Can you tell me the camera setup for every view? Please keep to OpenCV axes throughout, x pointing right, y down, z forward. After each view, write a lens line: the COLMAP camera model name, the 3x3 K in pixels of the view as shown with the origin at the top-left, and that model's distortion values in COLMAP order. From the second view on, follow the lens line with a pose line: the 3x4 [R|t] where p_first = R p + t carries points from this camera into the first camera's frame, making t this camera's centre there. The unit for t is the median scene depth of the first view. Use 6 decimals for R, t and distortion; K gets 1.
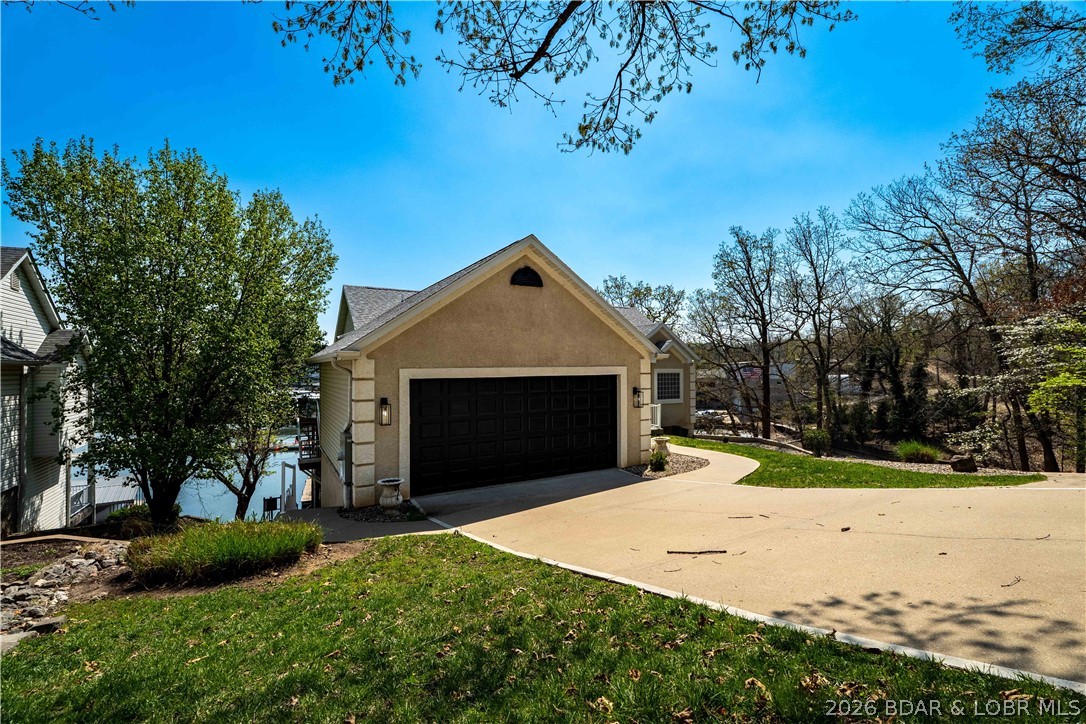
lens RADIAL K [[476.1, 0, 536.9], [0, 476.1, 360.1], [0, 0, 1]] dist [-0.005648, -0.000589]
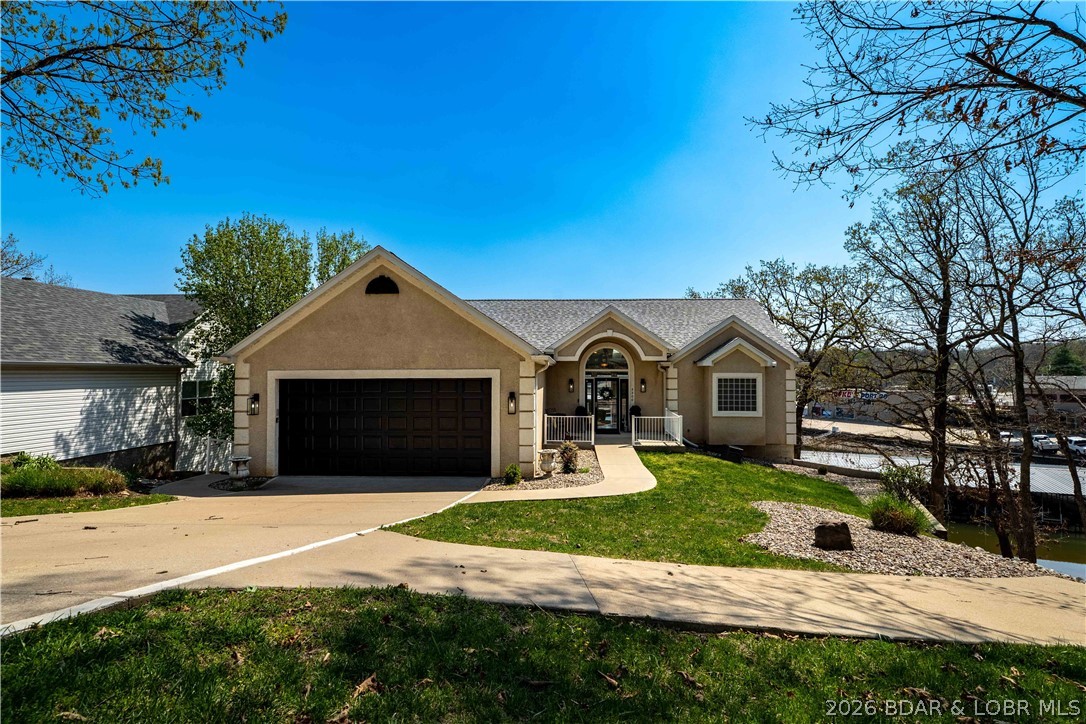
lens RADIAL K [[476.1, 0, 535.7], [0, 476.1, 366.8], [0, 0, 1]] dist [-0.005648, -0.000589]
pose [[0.841326, -0.001052, -0.540527, 0.838143], [0.004611, 0.999976, 0.005230, 0.004097], [0.540508, -0.006892, 0.841310, 0.285380]]
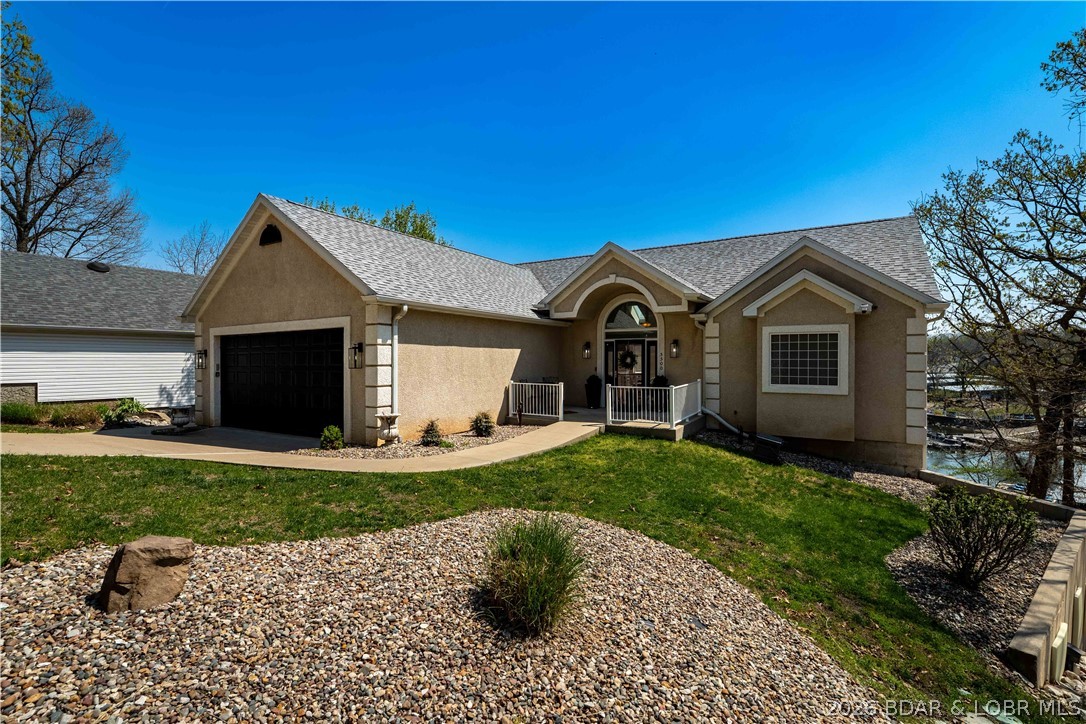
lens RADIAL K [[476.1, 0, 546.3], [0, 476.1, 365.0], [0, 0, 1]] dist [-0.005648, -0.000589]
pose [[0.493759, 0.012471, -0.869509, 1.157536], [0.013623, 0.999664, 0.022073, 0.090323], [0.869492, -0.022744, 0.493423, 0.997992]]
